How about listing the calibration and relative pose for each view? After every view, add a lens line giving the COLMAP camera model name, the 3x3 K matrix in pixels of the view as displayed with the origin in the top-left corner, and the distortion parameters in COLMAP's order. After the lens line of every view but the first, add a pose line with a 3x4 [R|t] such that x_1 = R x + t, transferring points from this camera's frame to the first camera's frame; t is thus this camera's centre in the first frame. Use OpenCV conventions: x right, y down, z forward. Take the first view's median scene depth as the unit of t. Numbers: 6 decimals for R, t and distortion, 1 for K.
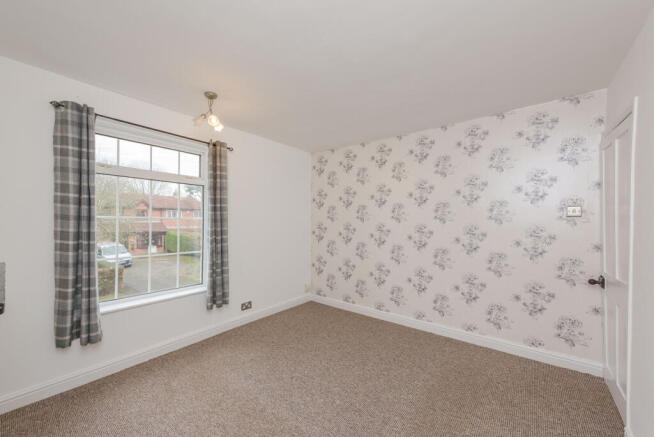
lens RADIAL K [[259.4, 0, 324.7], [0, 259.4, 218.4], [0, 0, 1]] dist [-0.004152, -0.000424]
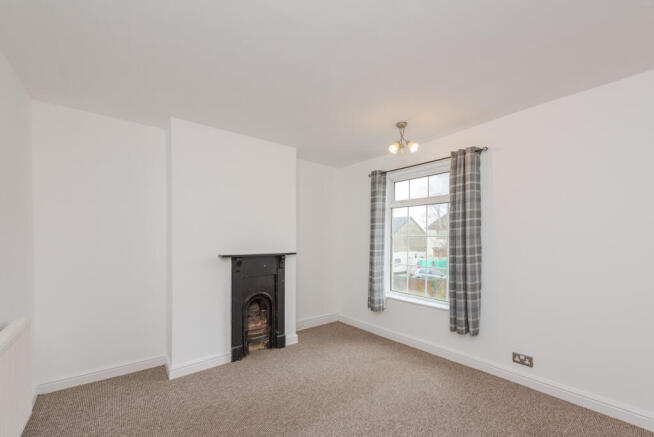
lens RADIAL K [[259.4, 0, 334.5], [0, 259.4, 245.5], [0, 0, 1]] dist [-0.004152, -0.000424]
pose [[-0.199878, 0.011812, -0.979750, 0.580339], [0.001366, 0.999930, 0.011776, 0.024189], [0.979820, 0.001016, -0.199880, 0.779556]]
